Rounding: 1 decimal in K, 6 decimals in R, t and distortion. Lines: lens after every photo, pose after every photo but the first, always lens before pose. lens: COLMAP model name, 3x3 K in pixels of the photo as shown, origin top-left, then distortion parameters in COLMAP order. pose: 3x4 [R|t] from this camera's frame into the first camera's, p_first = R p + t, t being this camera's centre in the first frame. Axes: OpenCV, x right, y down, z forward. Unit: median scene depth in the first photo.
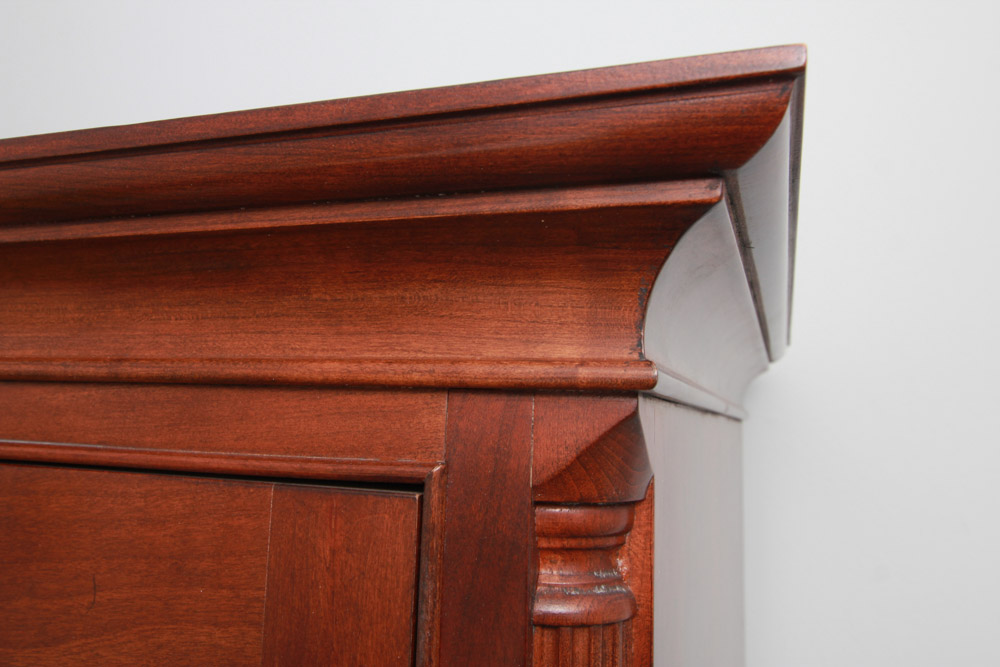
lens RADIAL K [[818.9, 0, 499.9], [0, 818.9, 334.0], [0, 0, 1]] dist [-0.004110, -0.005332]
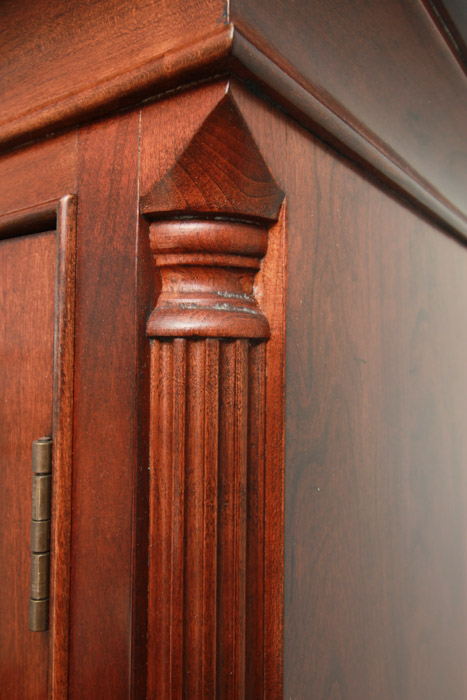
lens RADIAL K [[542.5, 0, 244.3], [0, 542.5, 381.1], [0, 0, 1]] dist [0.019365, -0.005399]
pose [[0.952886, -0.025825, -0.302228, 0.347426], [0.056106, 0.994182, 0.091943, 0.346394], [0.298096, -0.104568, 0.948791, 0.383741]]
